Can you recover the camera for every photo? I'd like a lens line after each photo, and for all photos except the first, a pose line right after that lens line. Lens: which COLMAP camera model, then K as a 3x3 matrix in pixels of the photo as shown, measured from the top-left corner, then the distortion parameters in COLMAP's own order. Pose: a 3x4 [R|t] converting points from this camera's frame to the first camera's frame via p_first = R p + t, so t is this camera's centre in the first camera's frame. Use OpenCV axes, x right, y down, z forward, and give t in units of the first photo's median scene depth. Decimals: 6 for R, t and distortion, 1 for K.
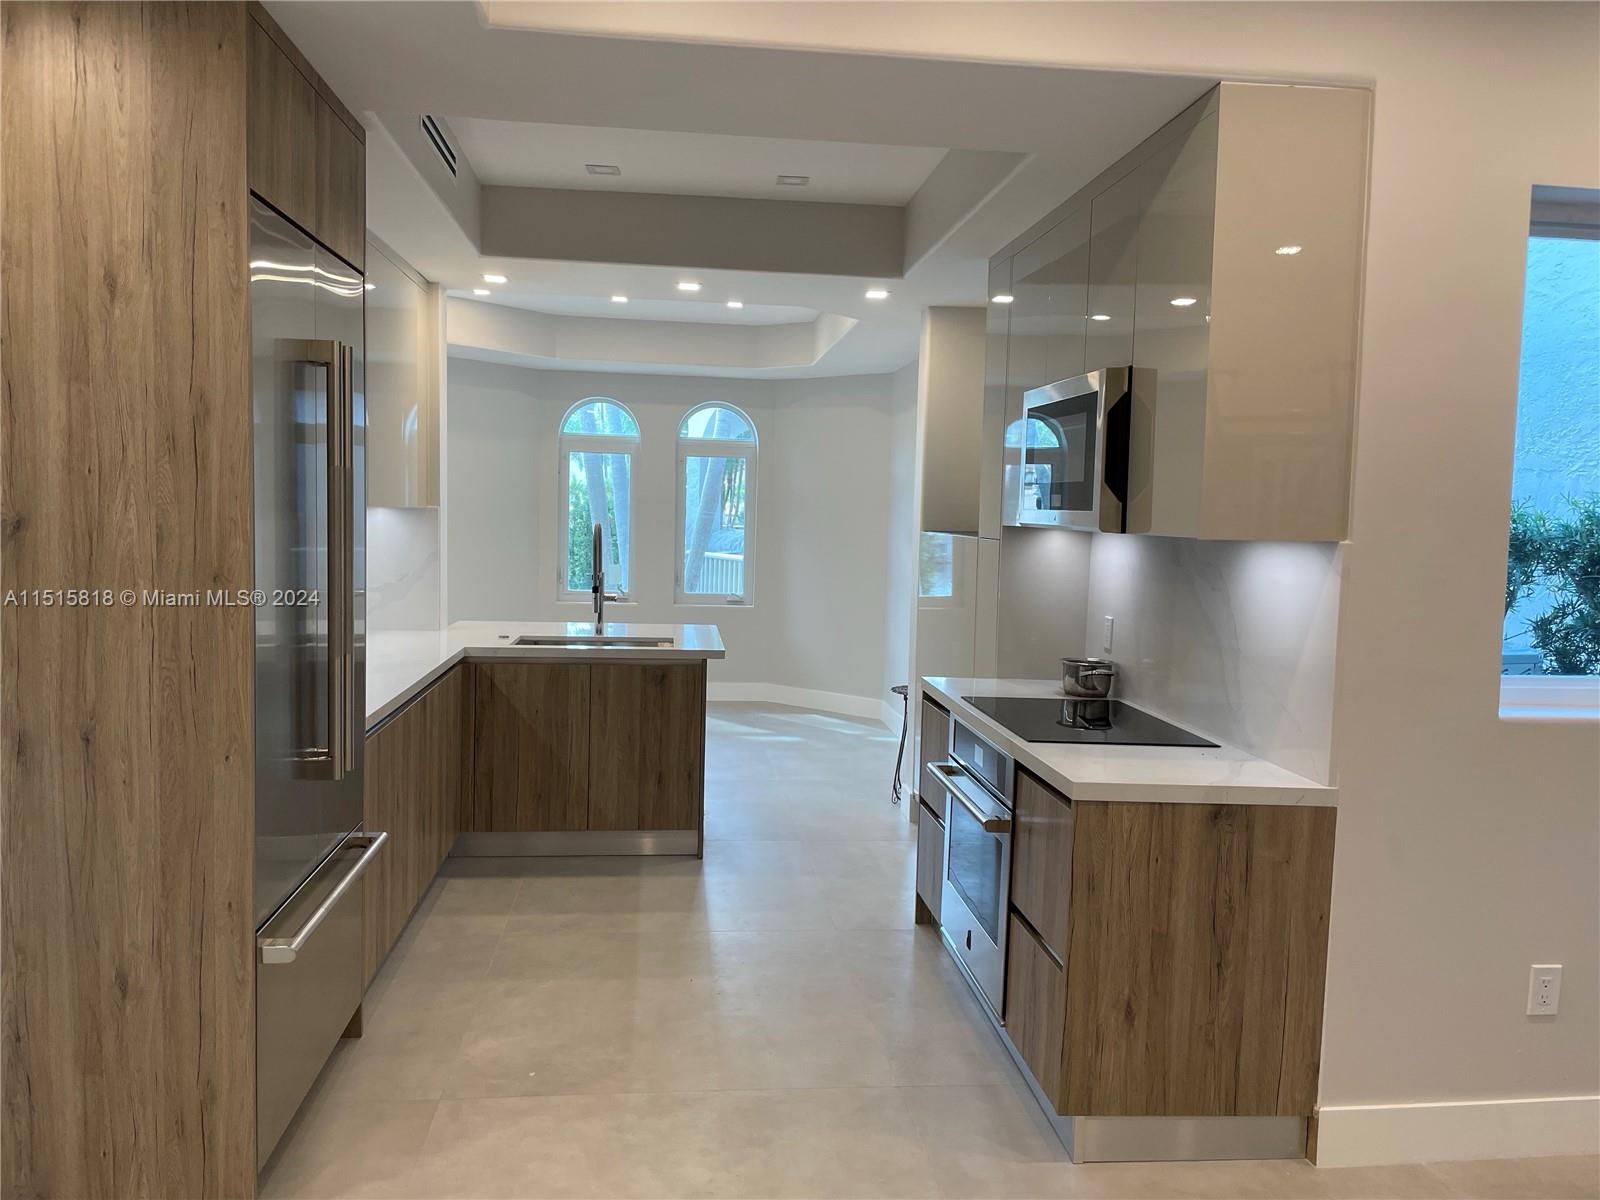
lens RADIAL K [[1205.6, 0, 785.5], [0, 1205.6, 594.8], [0, 0, 1]] dist [0.093831, -0.122890]
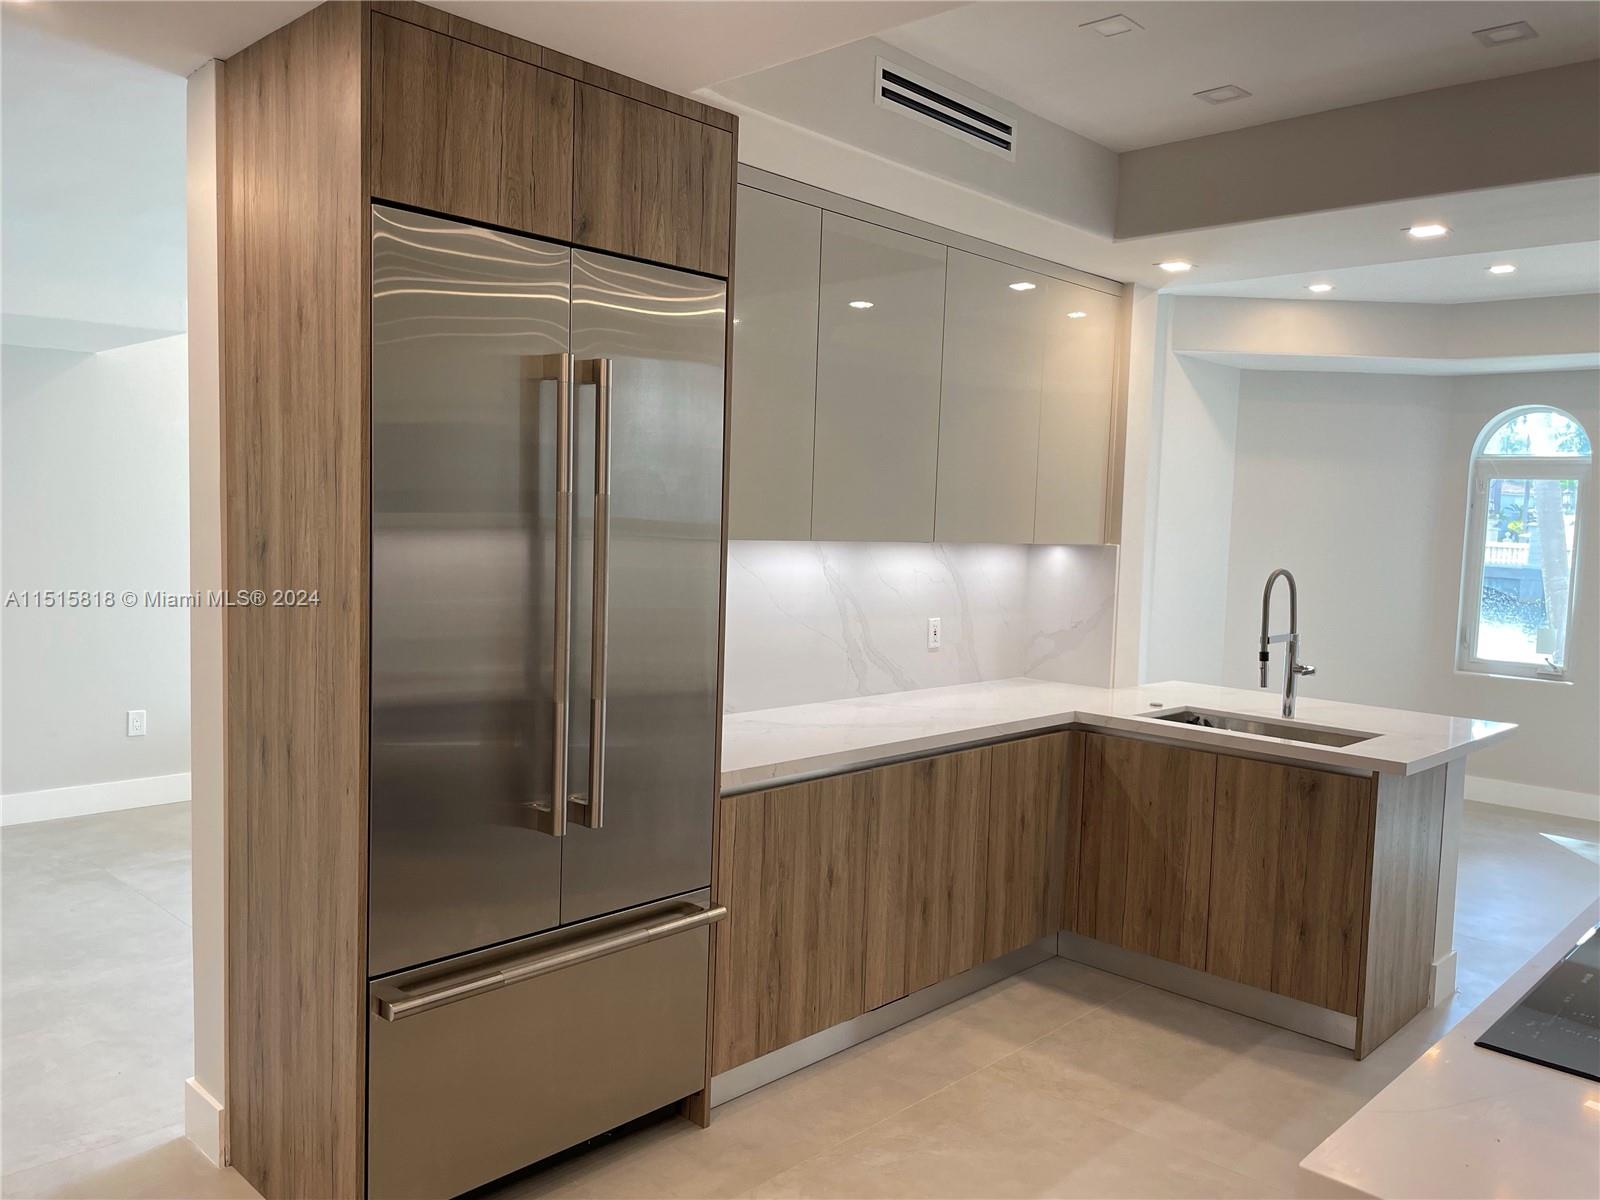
lens RADIAL K [[1215.1, 0, 815.5], [0, 1215.1, 607.8], [0, 0, 1]] dist [0.097268, -0.144046]
pose [[0.659733, 0.055342, -0.749459, 0.437563], [-0.072701, 0.997307, 0.009647, -0.041089], [0.747975, 0.048121, 0.661980, 0.537201]]
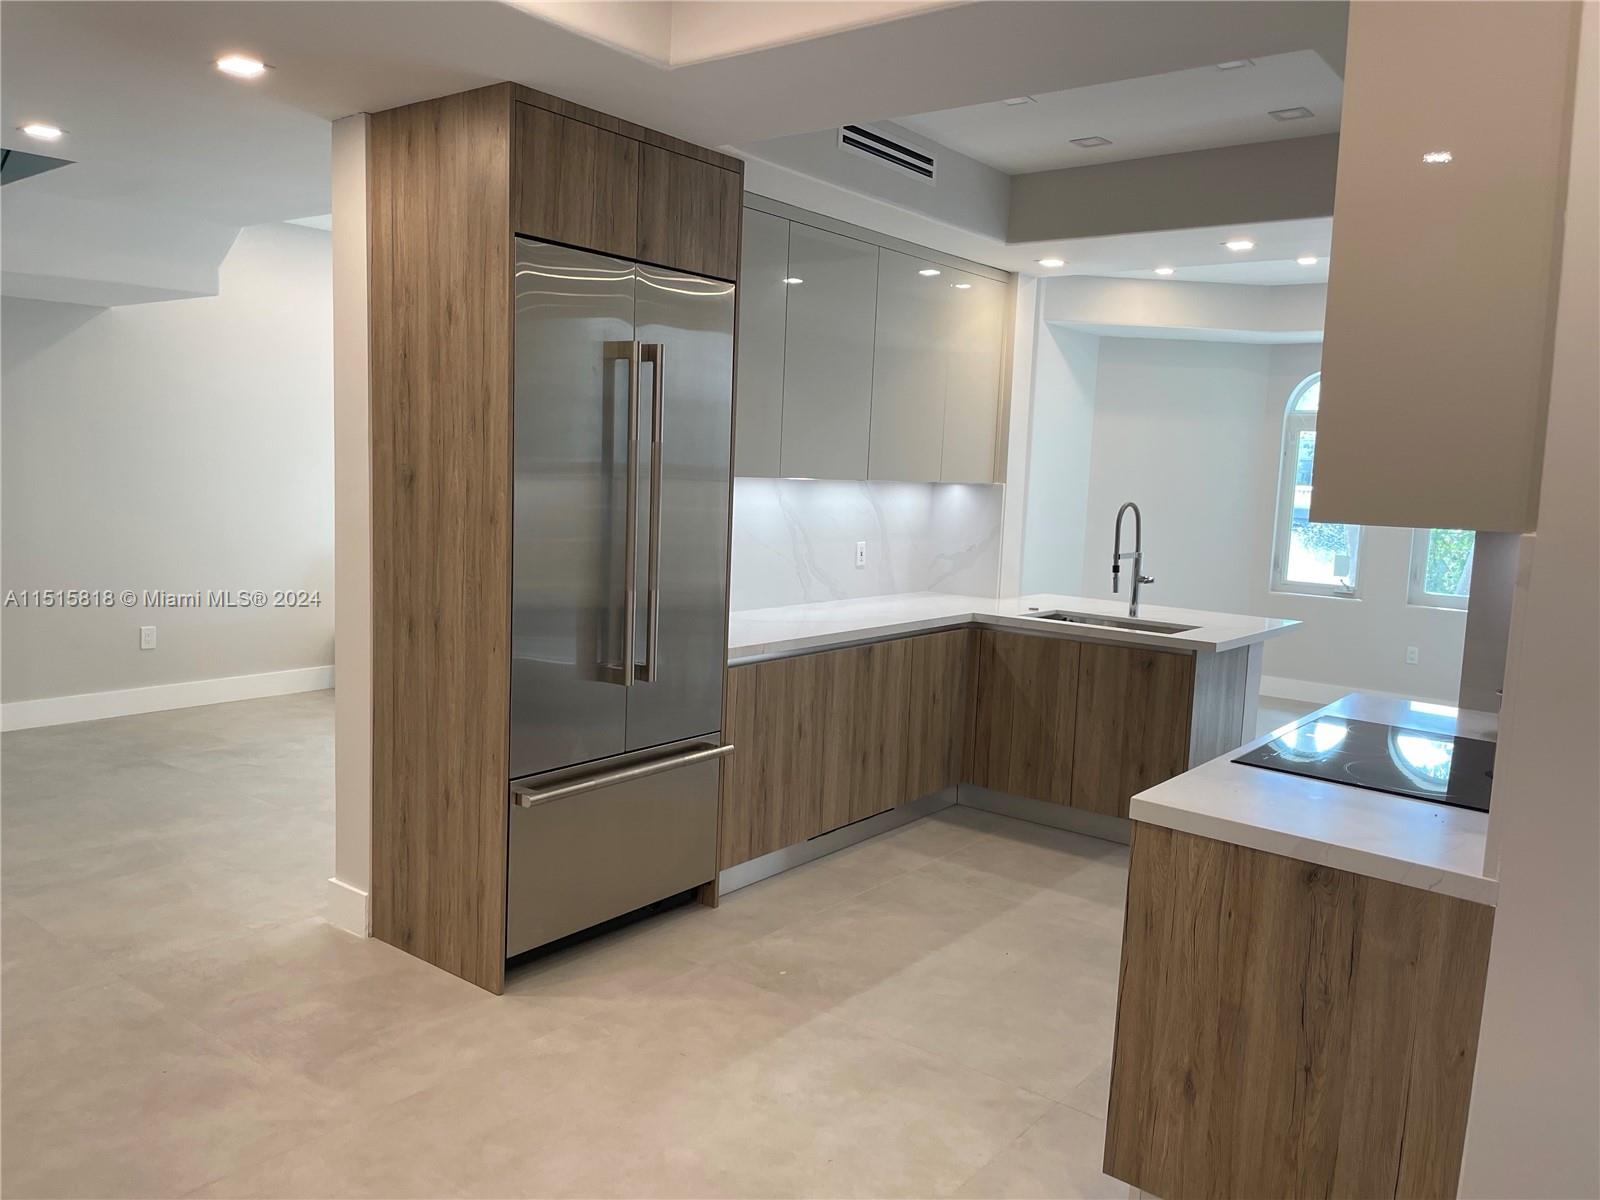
lens RADIAL K [[1202.8, 0, 801.1], [0, 1202.8, 599.2], [0, 0, 1]] dist [0.095361, -0.122225]
pose [[0.729151, 0.082363, -0.679378, 0.621347], [-0.072748, 0.996435, 0.042723, -0.006423], [0.680475, 0.018272, 0.732544, 0.198736]]
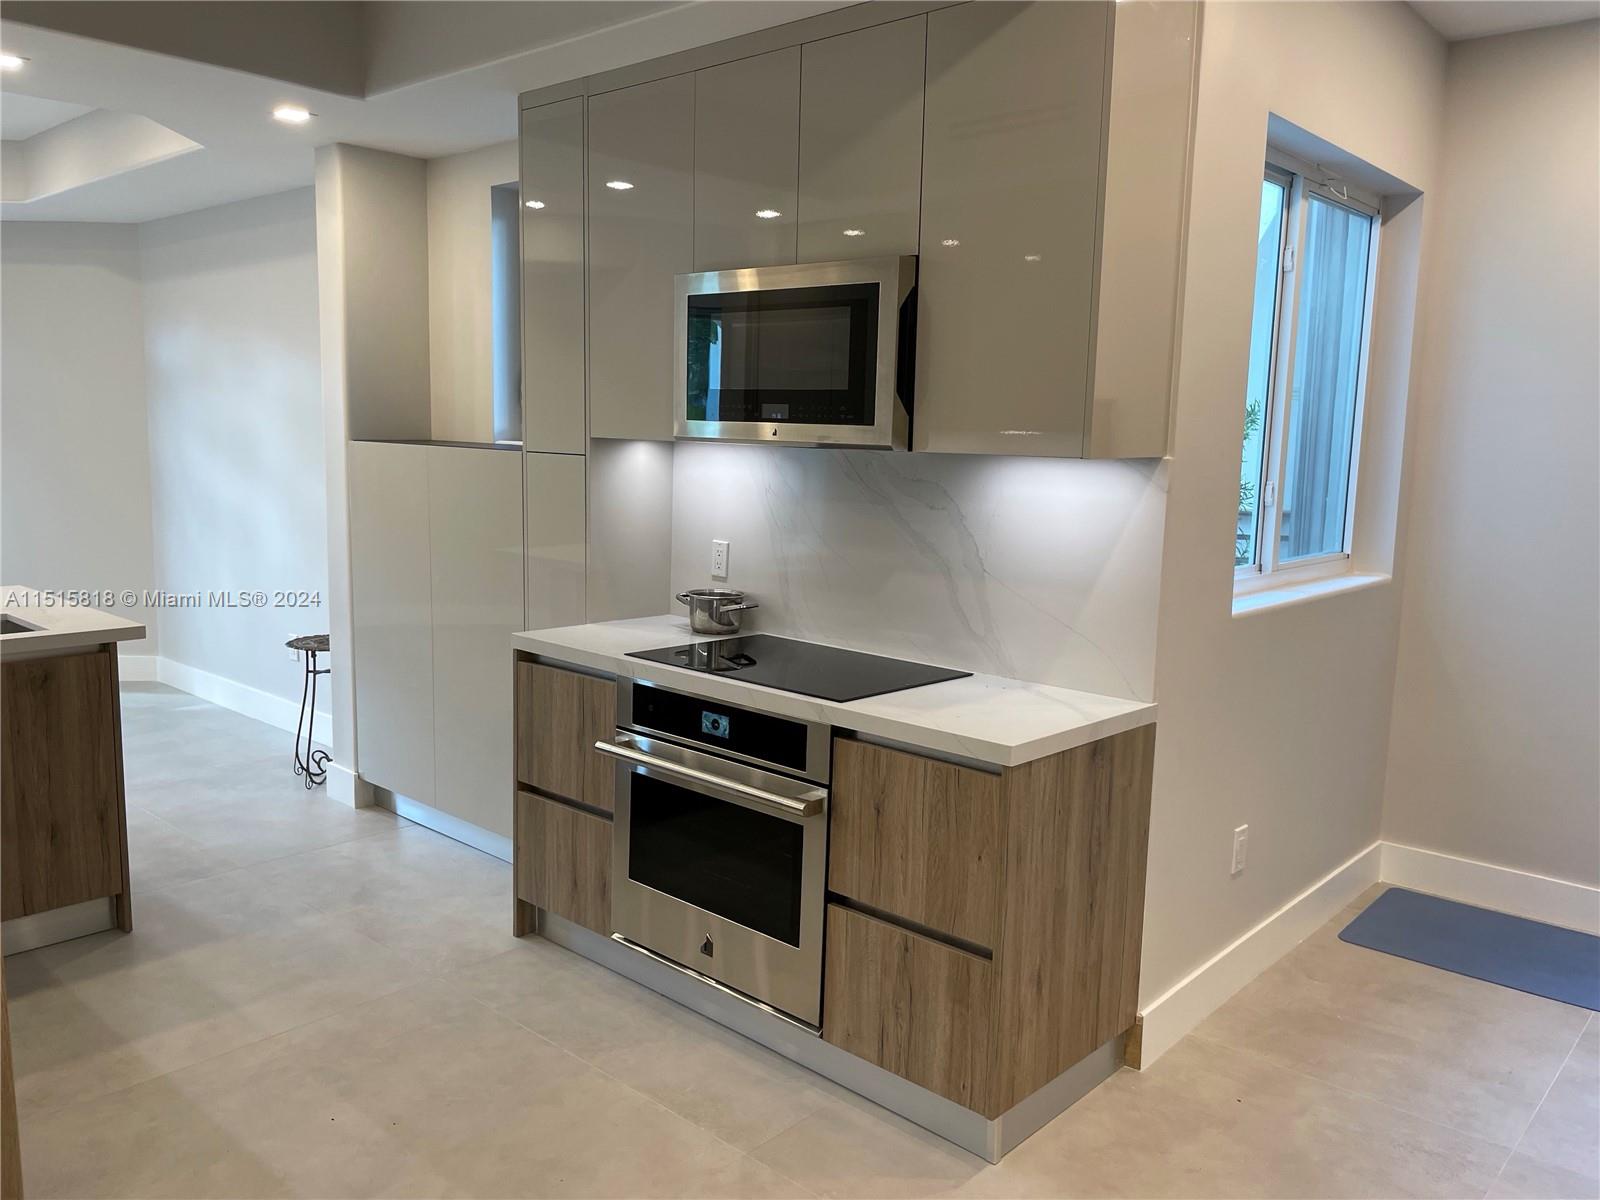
lens RADIAL K [[1220.9, 0, 782.1], [0, 1220.9, 599.3], [0, 0, 1]] dist [0.094352, -0.137414]
pose [[0.745816, -0.102132, 0.658276, -0.433533], [0.043414, 0.993528, 0.104959, -0.046485], [-0.664736, -0.049702, 0.745423, 0.450532]]
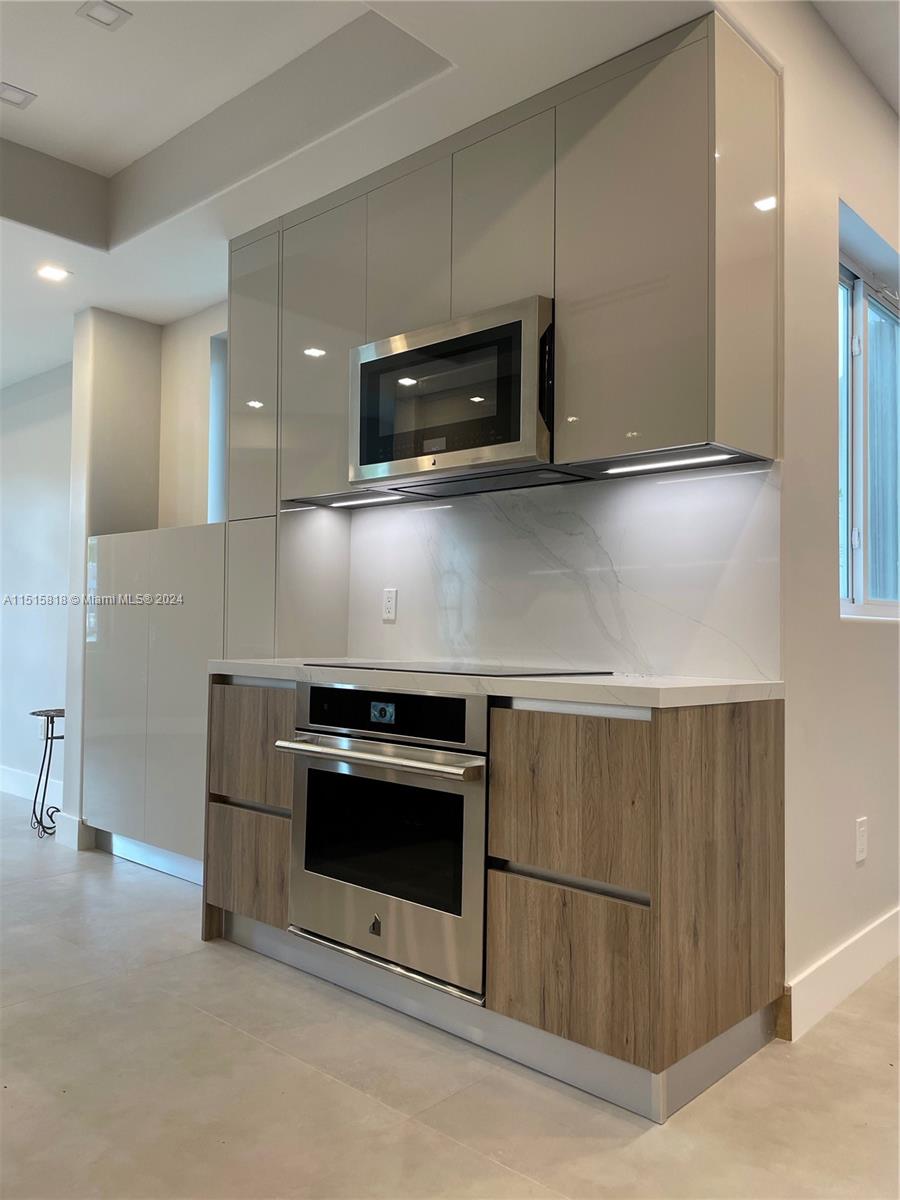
lens RADIAL K [[915.6, 0, 443.0], [0, 915.6, 599.3], [0, 0, 1]] dist [0.089001, -0.126106]
pose [[0.747240, 0.002154, 0.664551, -0.332262], [0.055154, 0.996344, -0.065247, 0.120513], [-0.662262, 0.085408, 0.744389, 0.570683]]
